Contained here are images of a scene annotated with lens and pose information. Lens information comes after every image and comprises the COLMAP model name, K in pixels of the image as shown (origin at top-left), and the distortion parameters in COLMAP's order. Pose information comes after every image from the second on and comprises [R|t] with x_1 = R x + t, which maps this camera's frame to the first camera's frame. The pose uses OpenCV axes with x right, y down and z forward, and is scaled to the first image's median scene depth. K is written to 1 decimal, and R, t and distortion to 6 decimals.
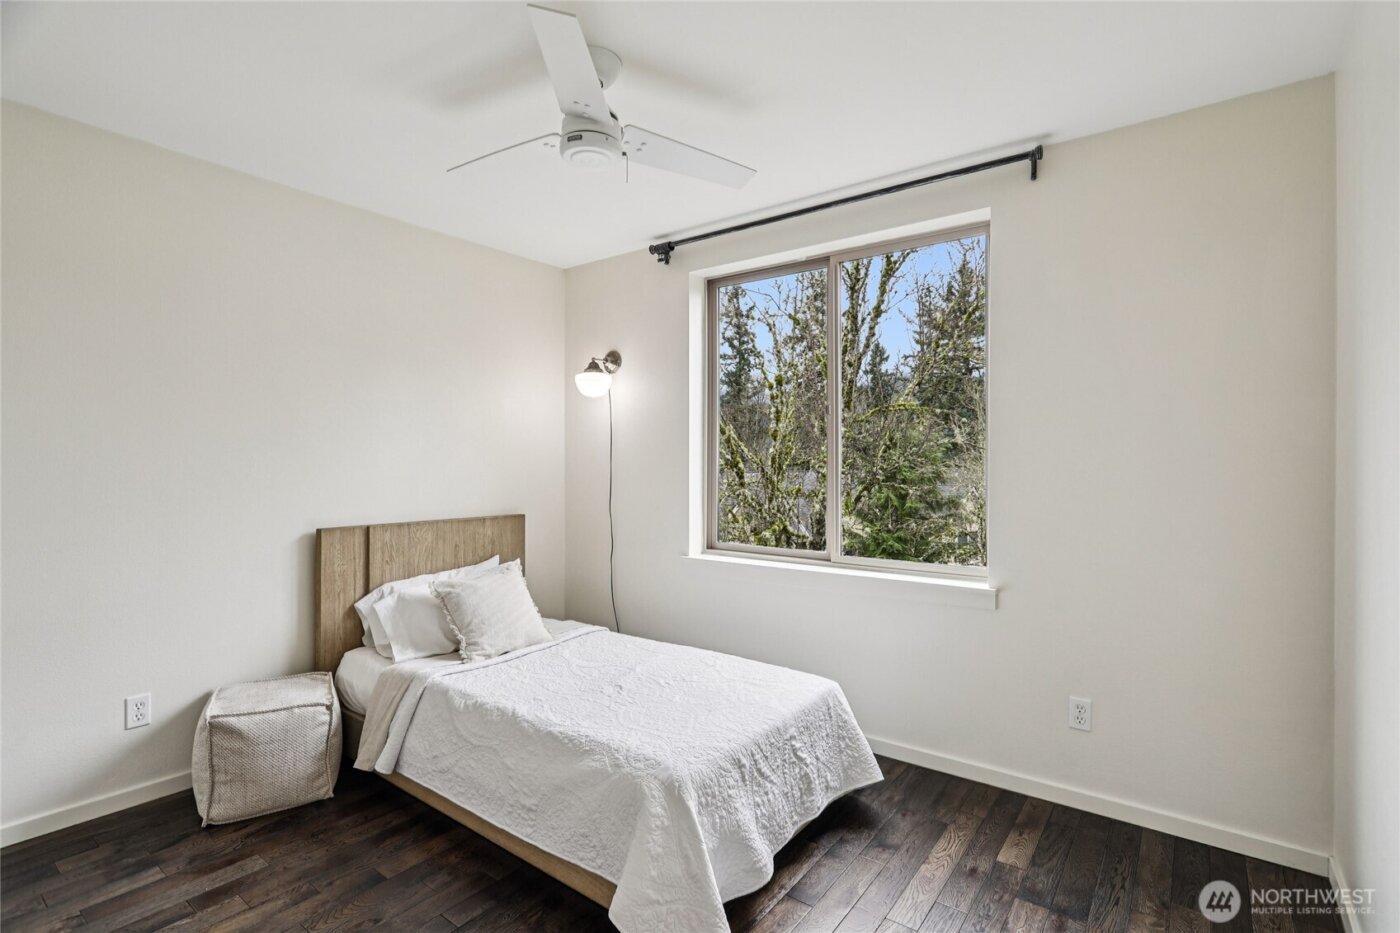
lens RADIAL K [[665.0, 0, 699.8], [0, 665.0, 466.1], [0, 0, 1]] dist [-0.002724, 0.001846]
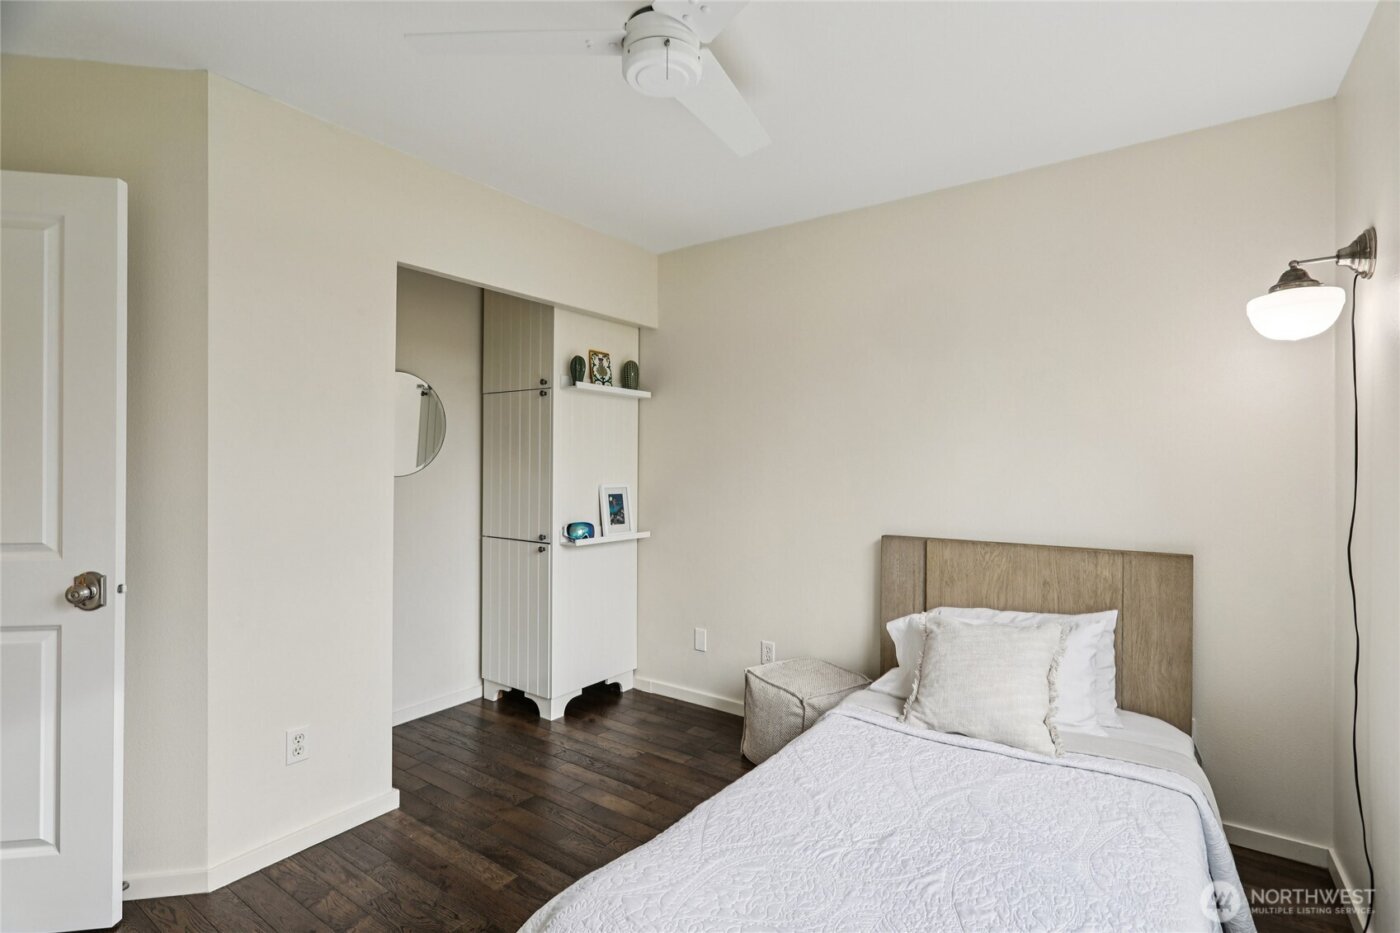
lens RADIAL K [[665.0, 0, 699.2], [0, 665.0, 461.8], [0, 0, 1]] dist [-0.002724, 0.001846]
pose [[0.025297, -0.006084, -0.999661, 0.405440], [-0.004727, 0.999970, -0.006206, -0.007701], [0.999669, 0.004883, 0.025267, 0.672354]]
